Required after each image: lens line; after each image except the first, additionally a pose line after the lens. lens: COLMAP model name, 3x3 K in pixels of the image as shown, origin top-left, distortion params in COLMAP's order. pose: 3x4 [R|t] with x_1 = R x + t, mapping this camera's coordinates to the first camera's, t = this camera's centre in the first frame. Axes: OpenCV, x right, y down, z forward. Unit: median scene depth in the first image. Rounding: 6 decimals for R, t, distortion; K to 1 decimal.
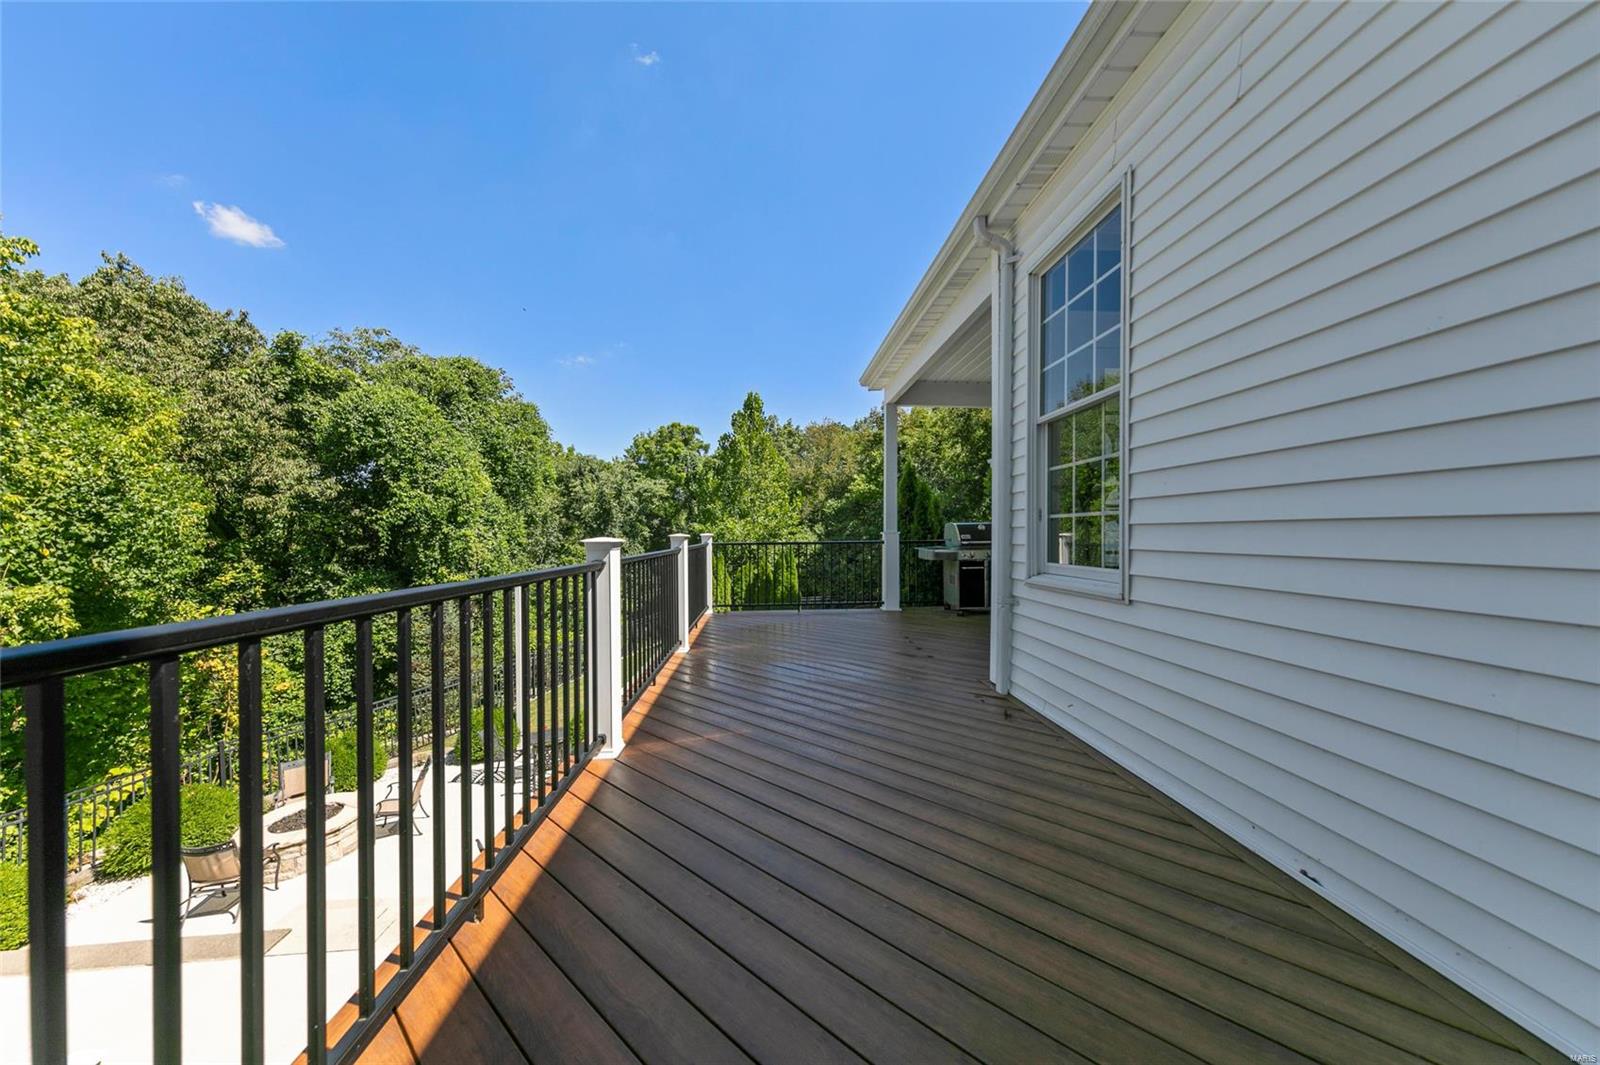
lens RADIAL K [[497.7, 0, 807.7], [0, 497.7, 537.1], [0, 0, 1]] dist [0.001199, 0.000073]
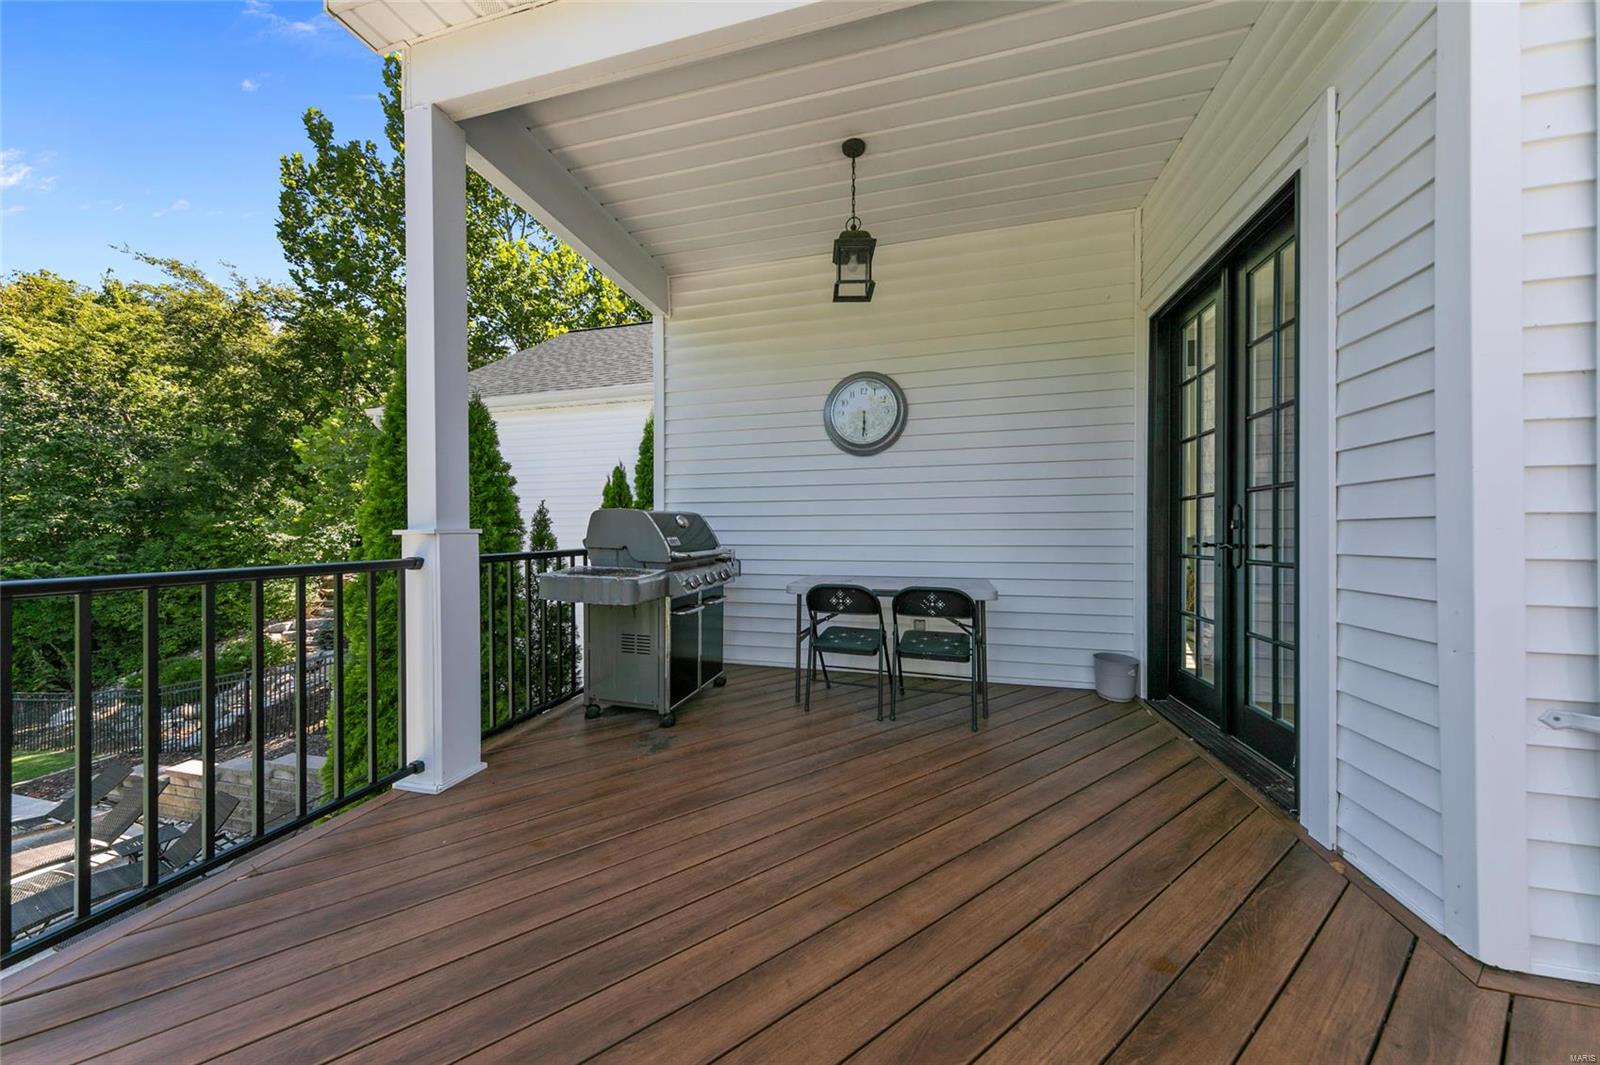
lens RADIAL K [[497.7, 0, 803.5], [0, 497.7, 534.6], [0, 0, 1]] dist [0.001199, 0.000073]
pose [[0.304763, -0.002248, 0.952425, -0.020360], [0.012875, 0.999916, -0.001760, -0.001140], [-0.952341, 0.012799, 0.304767, 0.165137]]
